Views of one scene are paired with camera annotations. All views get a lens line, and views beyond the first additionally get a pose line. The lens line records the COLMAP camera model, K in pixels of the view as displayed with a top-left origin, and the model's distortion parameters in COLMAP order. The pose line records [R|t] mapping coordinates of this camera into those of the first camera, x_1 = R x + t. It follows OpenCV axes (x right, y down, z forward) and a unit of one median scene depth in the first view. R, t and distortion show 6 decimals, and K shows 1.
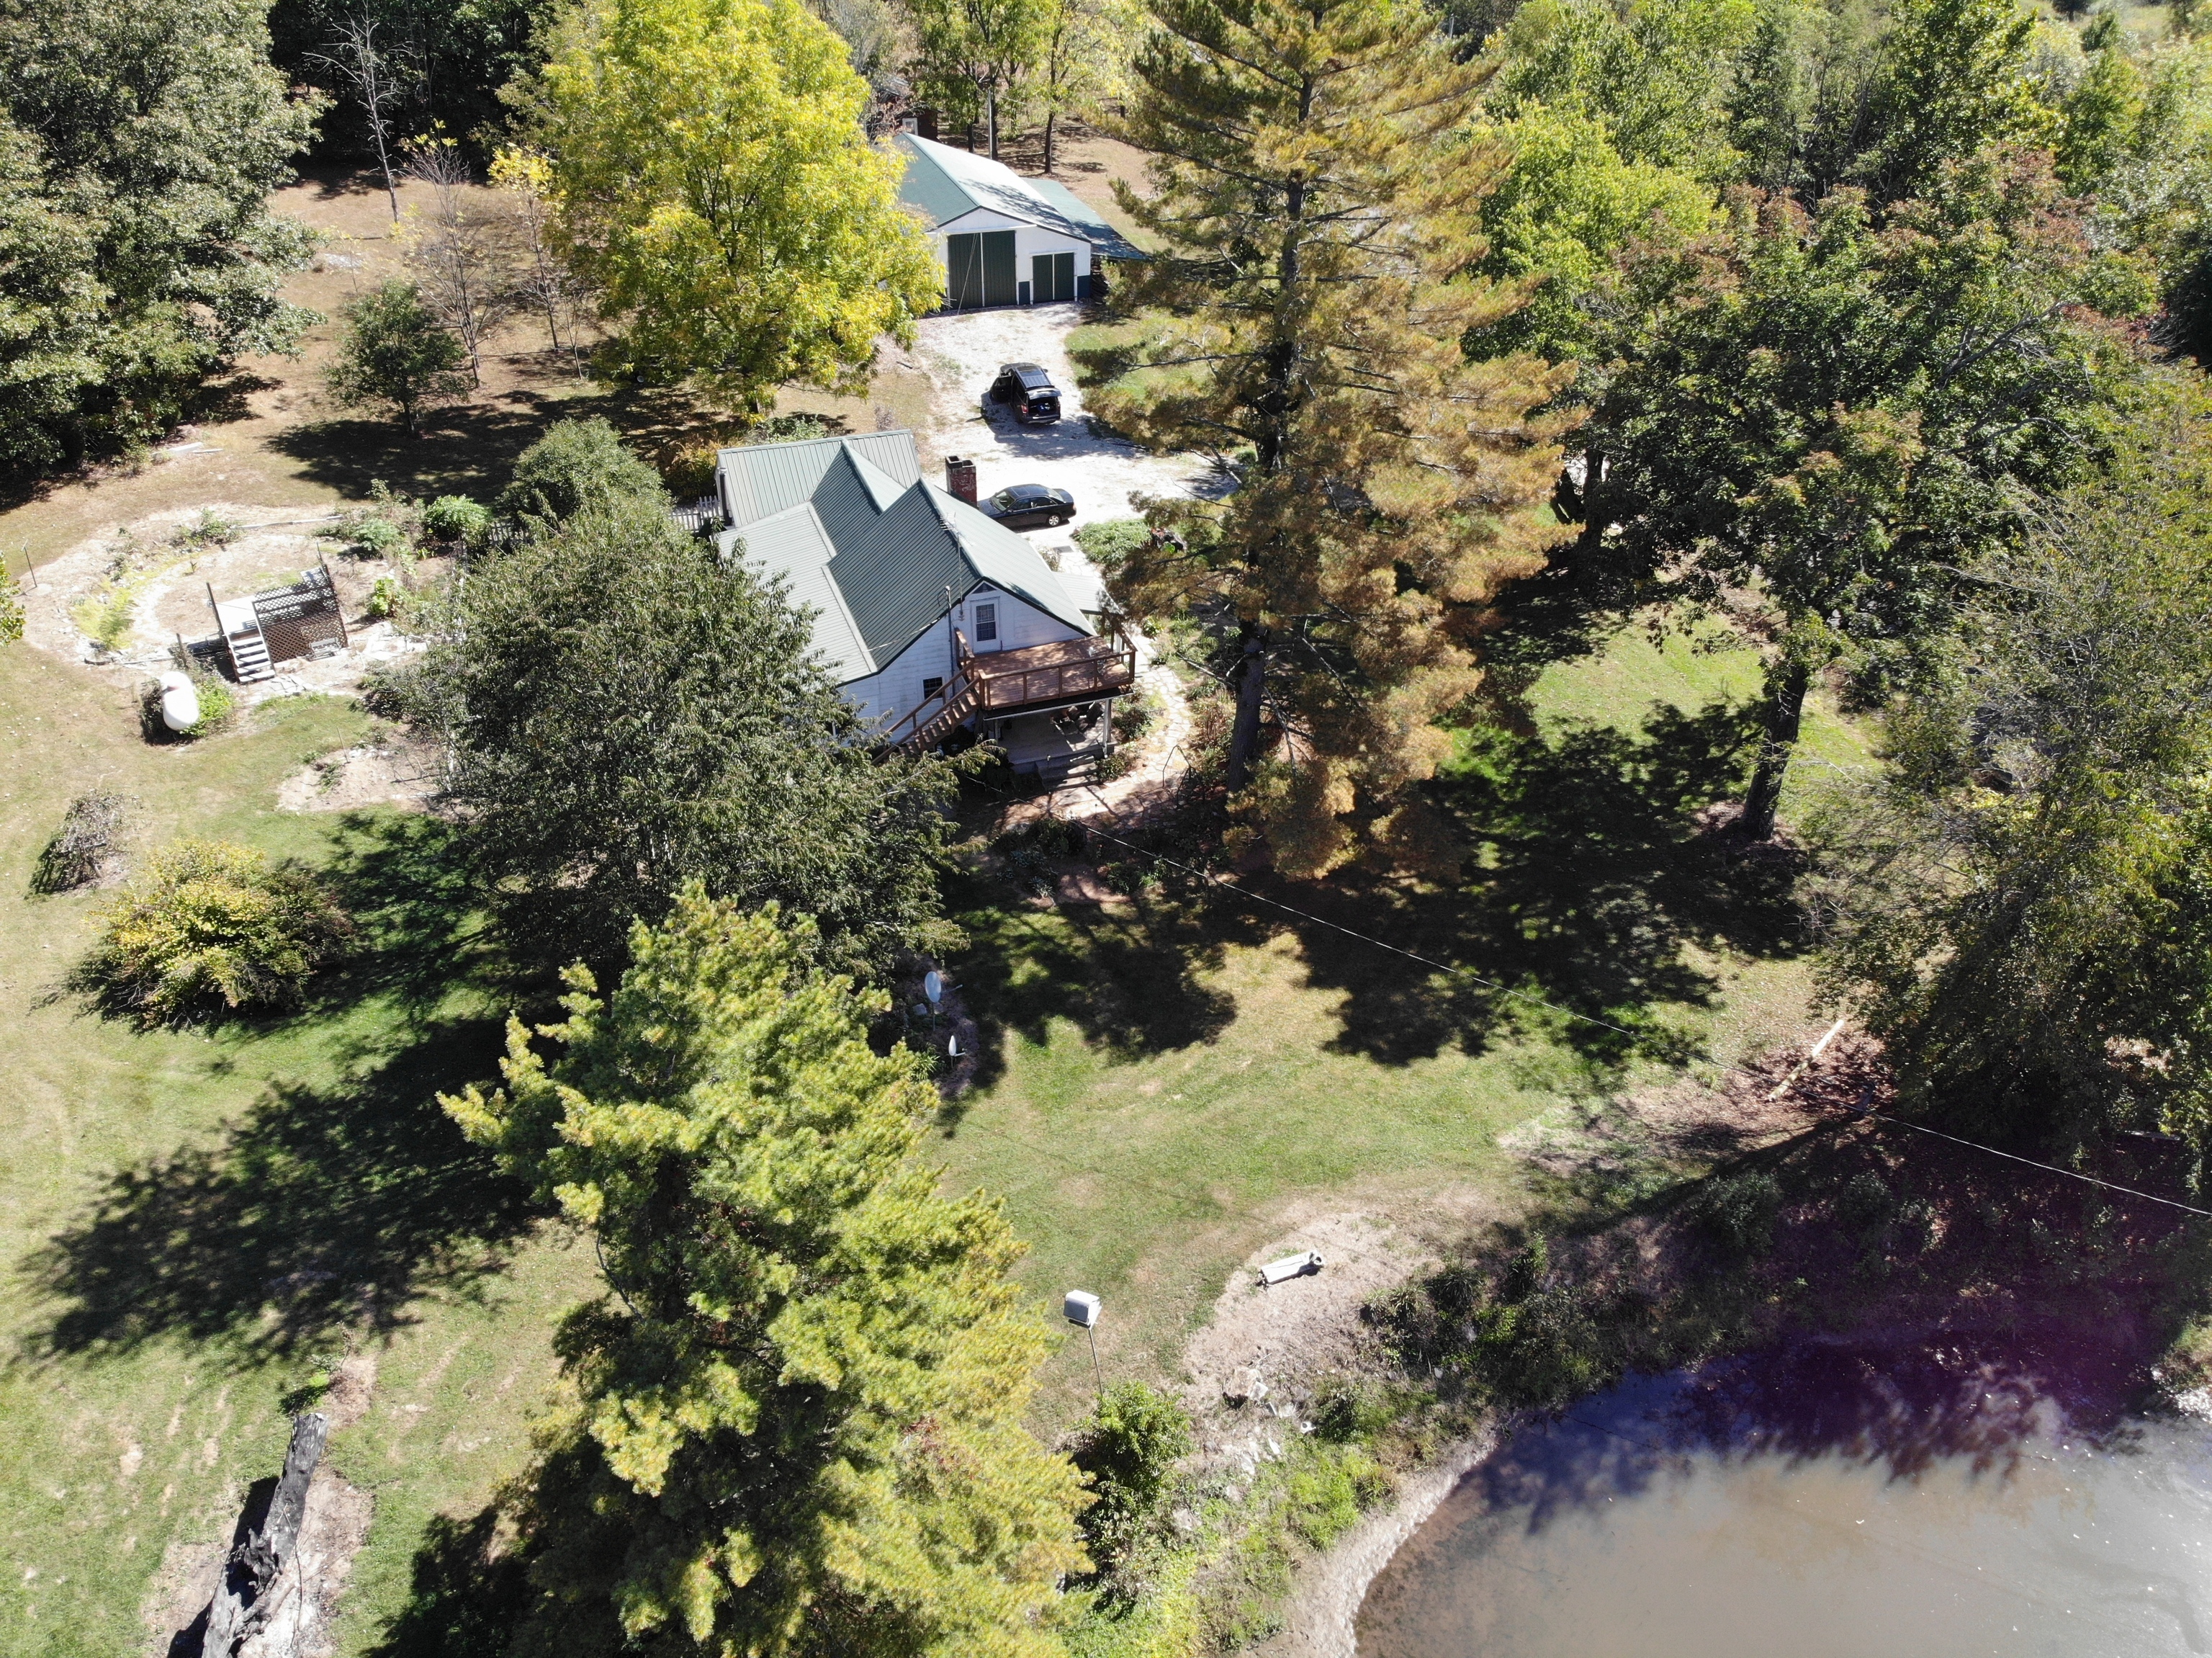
lens RADIAL K [[1761.6, 0, 1146.5], [0, 1761.6, 823.6], [0, 0, 1]] dist [0.176570, -0.446957]
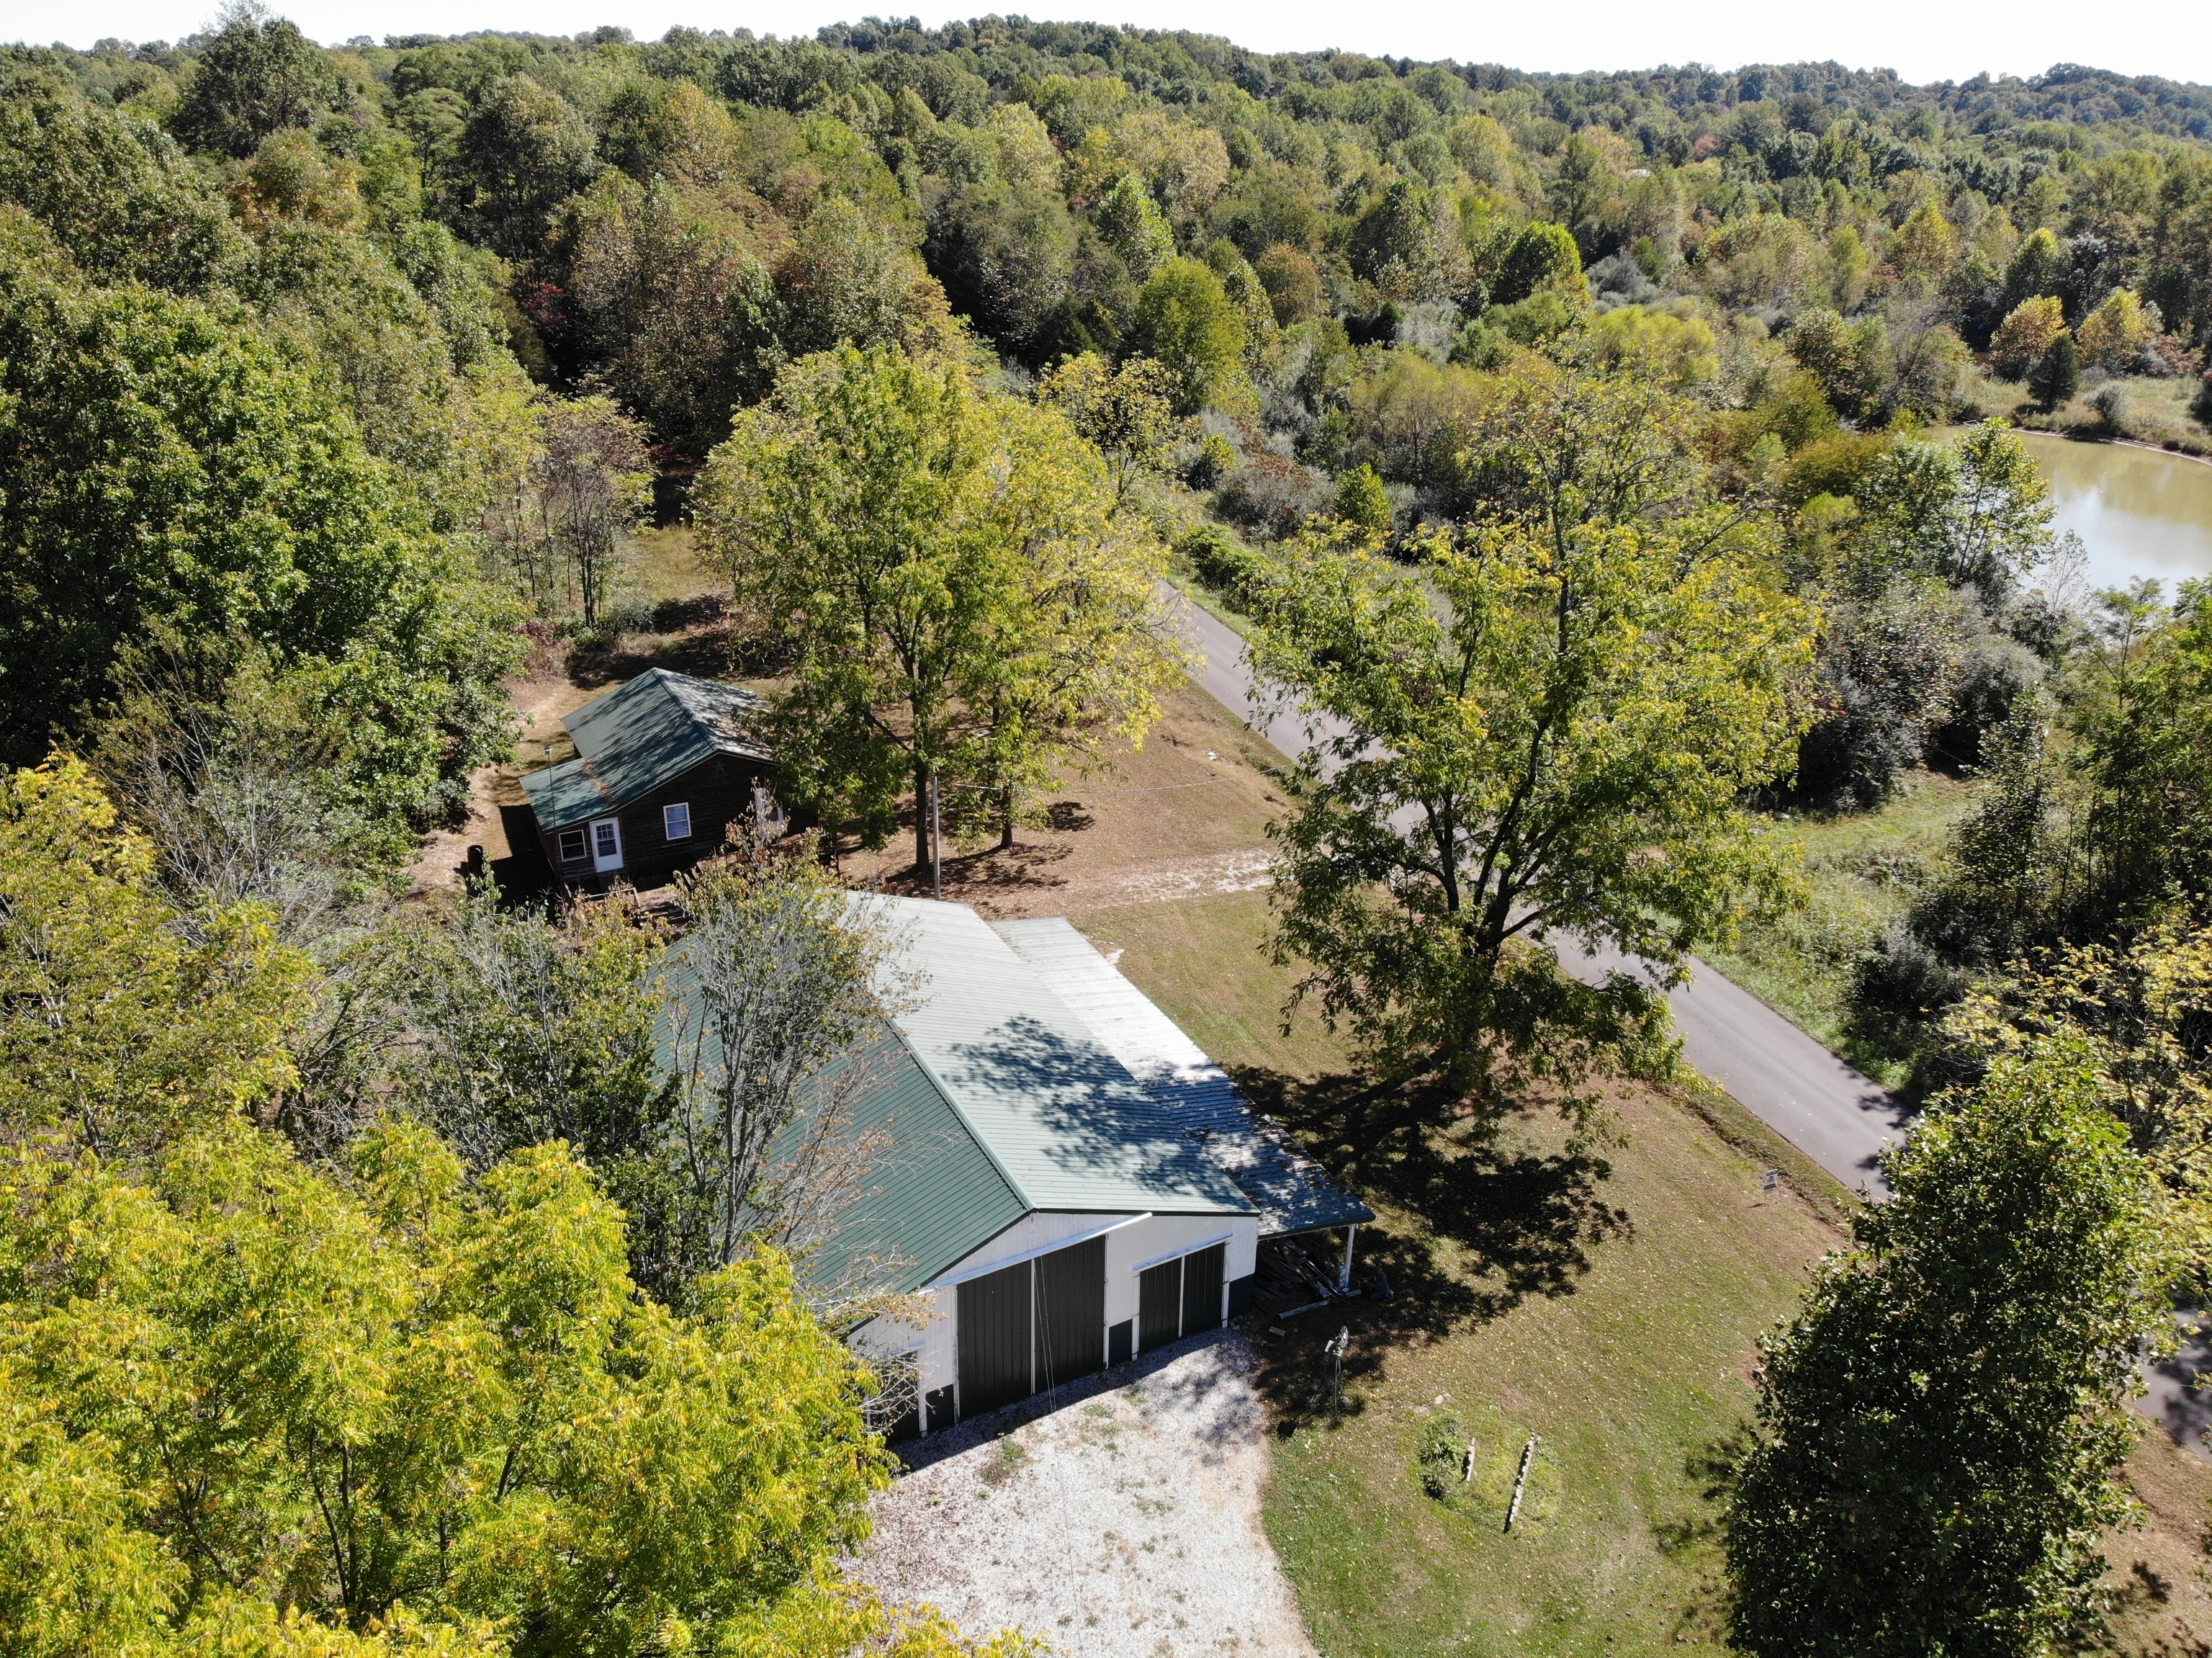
lens RADIAL K [[1766.4, 0, 1097.4], [0, 1766.4, 798.1], [0, 0, 1]] dist [0.244770, -0.619331]
pose [[0.991687, -0.047173, 0.119713, -0.212675], [0.069029, 0.980202, -0.185578, -0.618697], [-0.108588, 0.192299, 0.975310, 0.994609]]
